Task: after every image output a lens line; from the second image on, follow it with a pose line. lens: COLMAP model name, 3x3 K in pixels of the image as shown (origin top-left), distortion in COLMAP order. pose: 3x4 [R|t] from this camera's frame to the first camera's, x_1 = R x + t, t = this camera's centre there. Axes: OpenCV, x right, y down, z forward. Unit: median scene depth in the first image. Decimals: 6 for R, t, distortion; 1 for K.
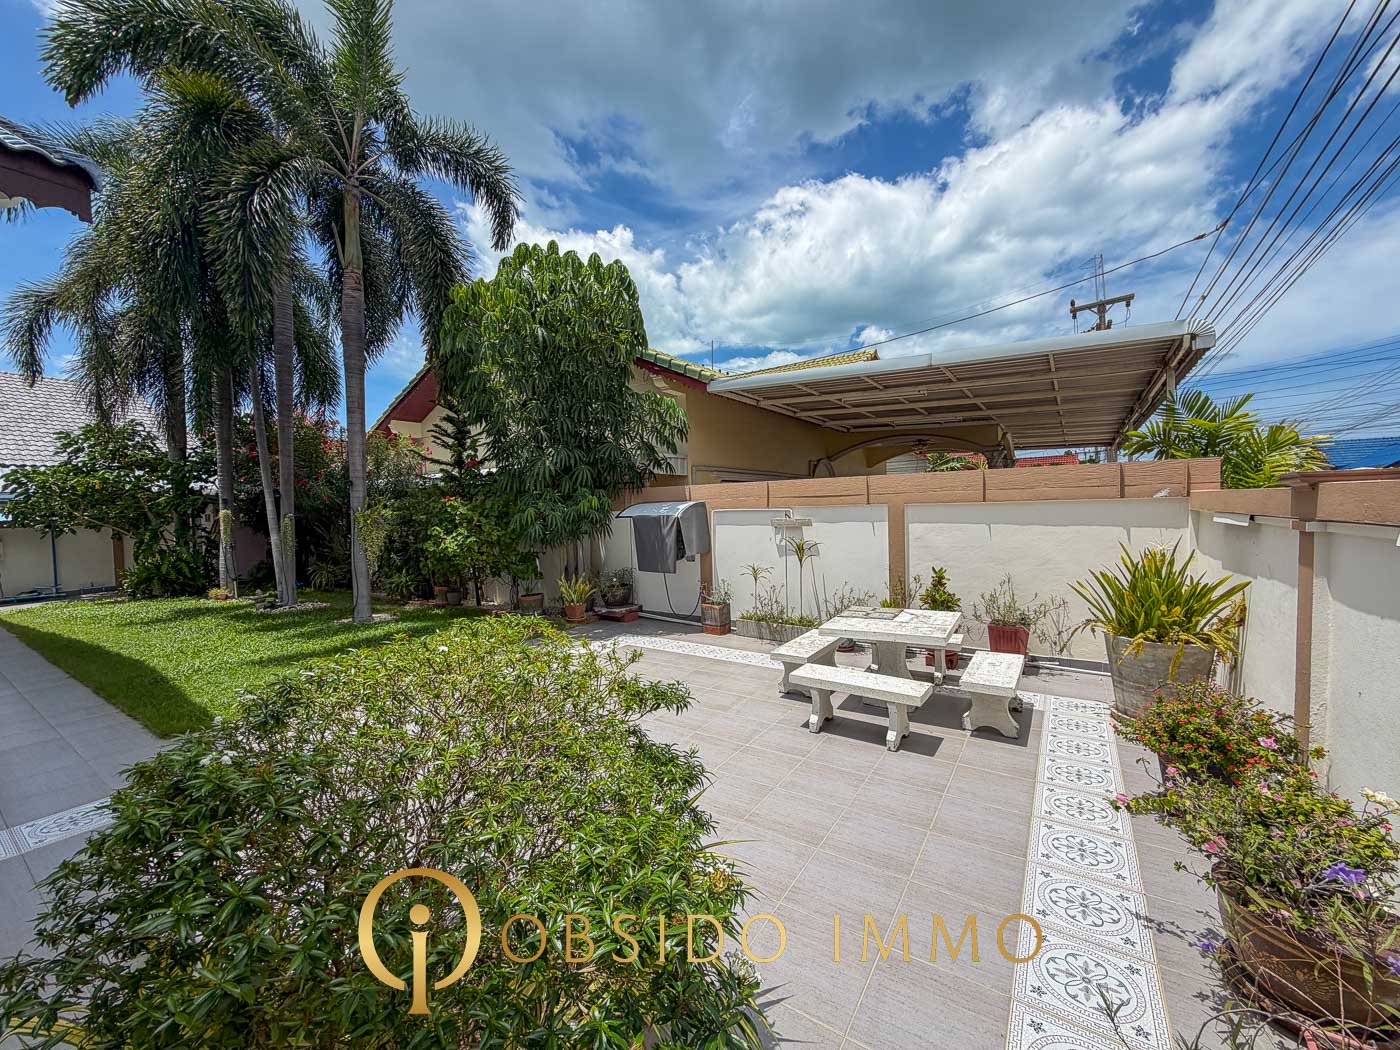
lens RADIAL K [[557.5, 0, 696.2], [0, 557.5, 524.7], [0, 0, 1]] dist [0.000049, 0.000331]
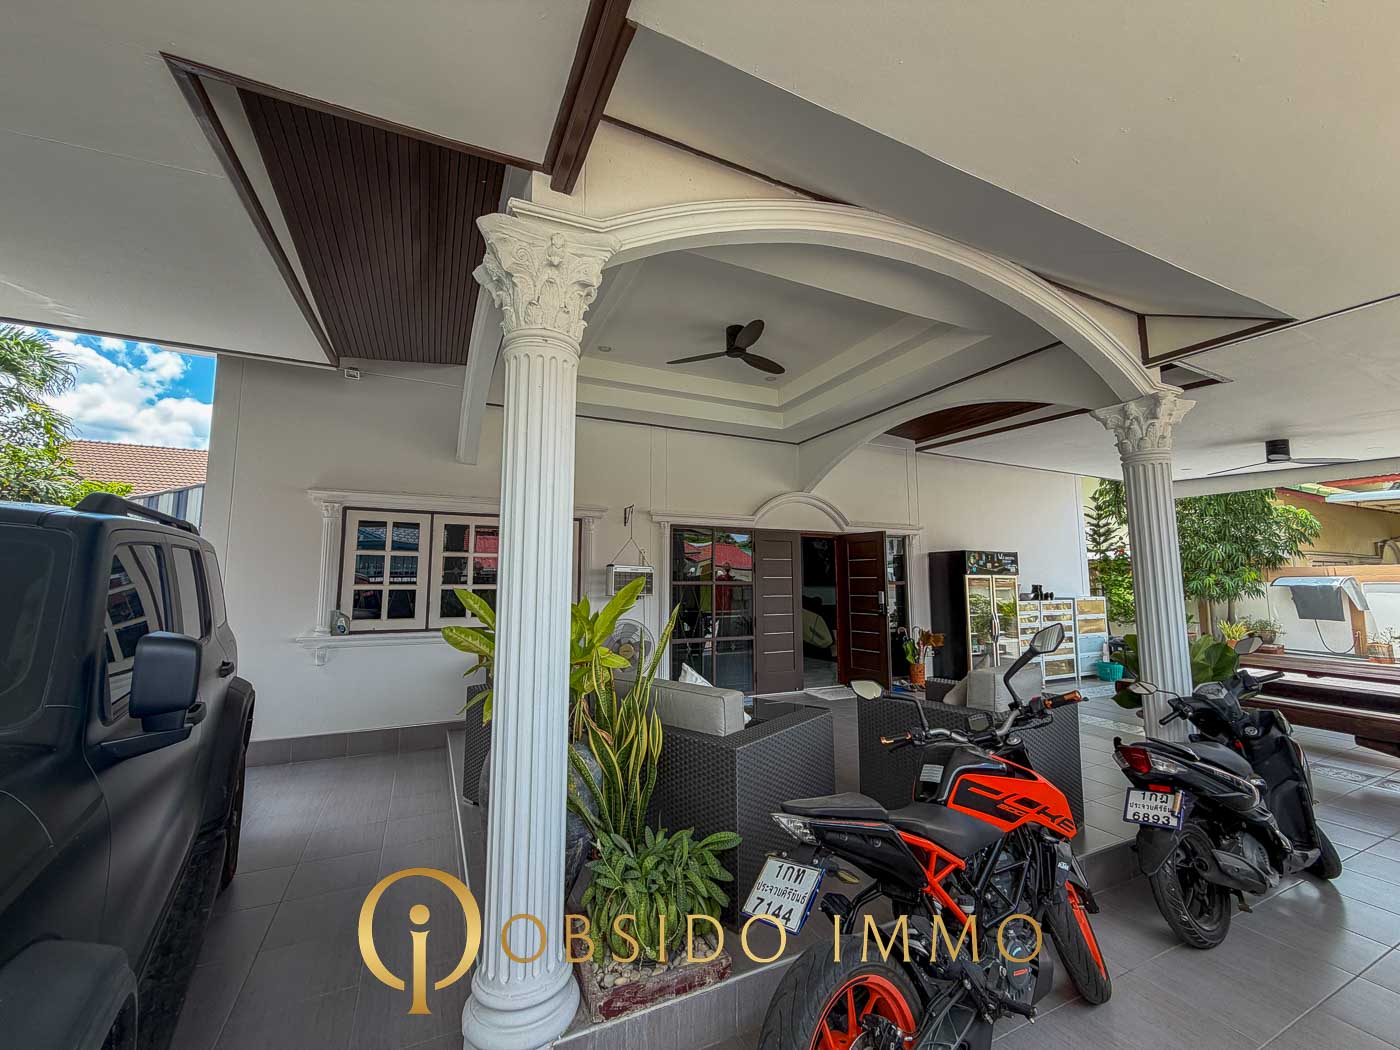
lens RADIAL K [[557.5, 0, 696.2], [0, 557.5, 524.7], [0, 0, 1]] dist [0.000049, 0.000331]
pose [[0.859390, -0.033152, -0.510244, -0.617997], [-0.035571, 0.991602, -0.124339, 0.059069], [0.510081, 0.125006, 0.850994, -1.024310]]
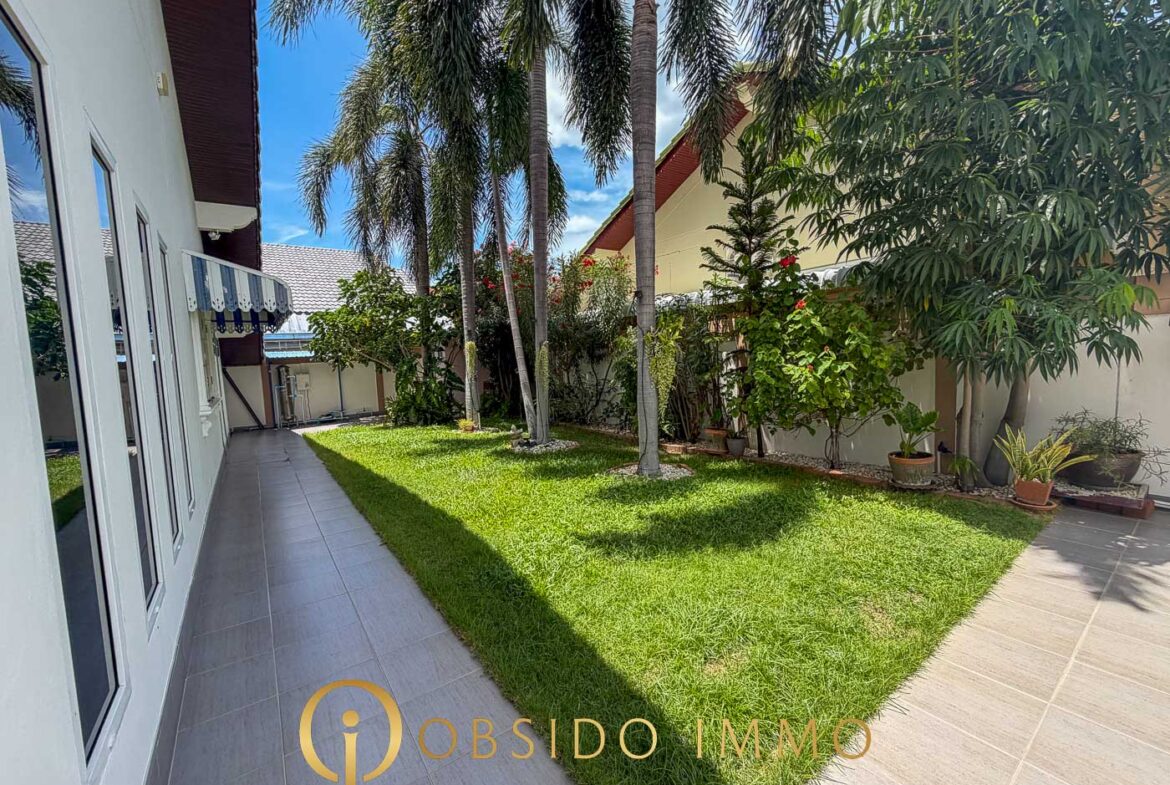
lens RADIAL K [[483.8, 0, 585.0], [0, 483.8, 392.5], [0, 0, 1]] dist [0.020021, -0.000062]
pose [[0.930135, 0.015241, -0.366900, -0.392379], [0.007328, 0.998169, 0.060041, 0.016322], [0.367143, -0.058535, 0.928321, 0.311181]]
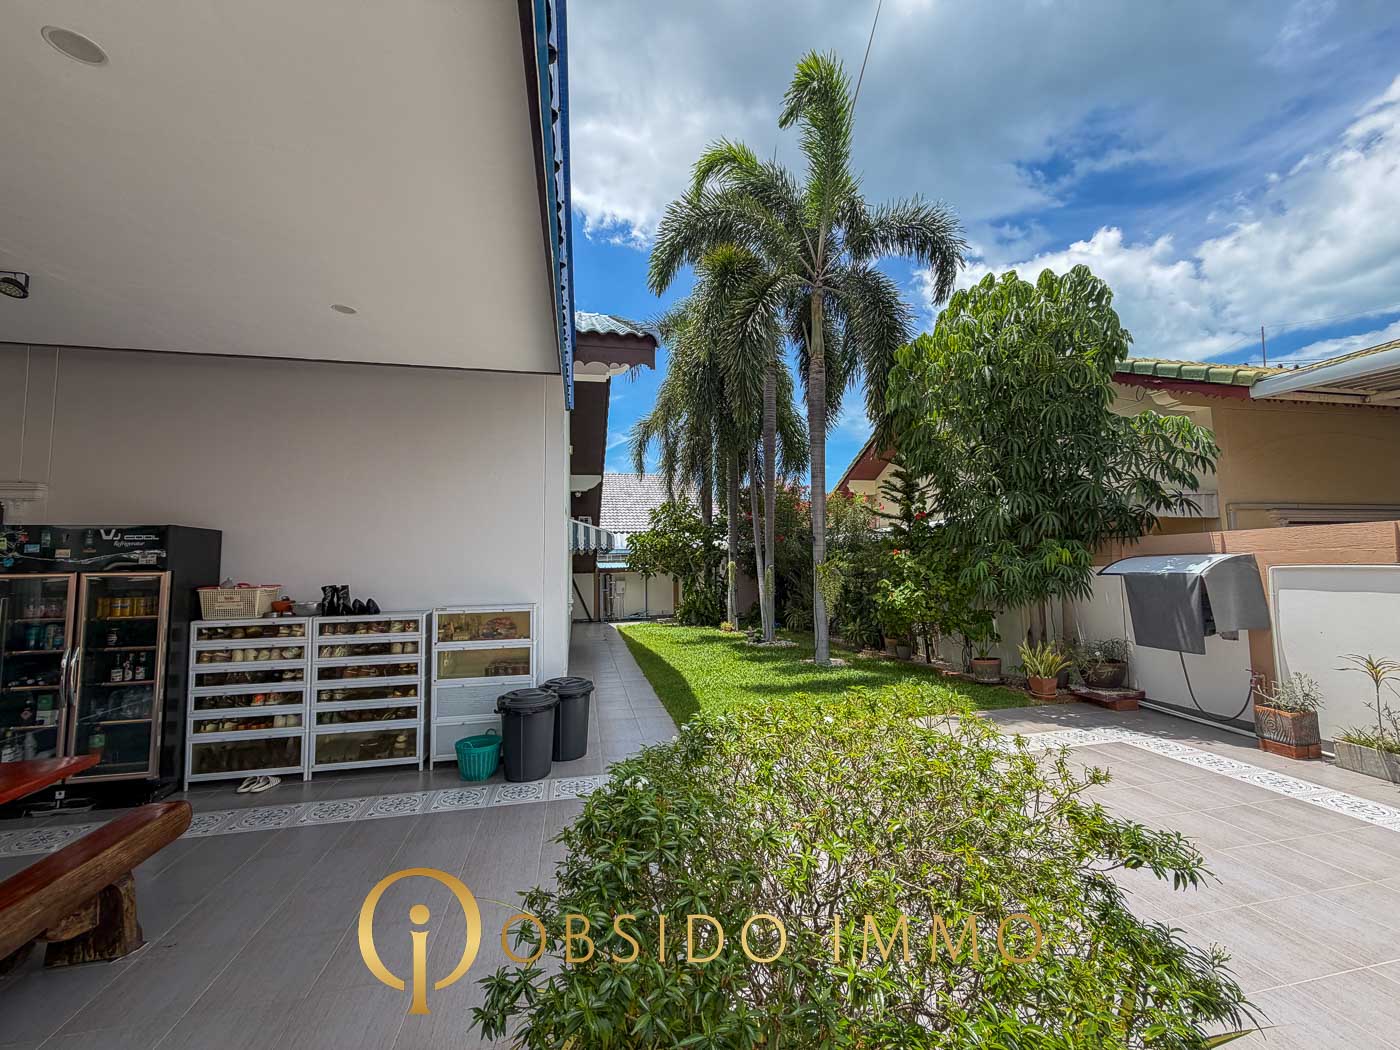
lens RADIAL K [[557.5, 0, 696.2], [0, 557.5, 524.7], [0, 0, 1]] dist [0.000049, 0.000331]
pose [[0.713515, -0.039812, -0.699508, 0.006698], [-0.025520, 0.996245, -0.082732, -0.002586], [0.700175, 0.076882, 0.709819, 0.018715]]
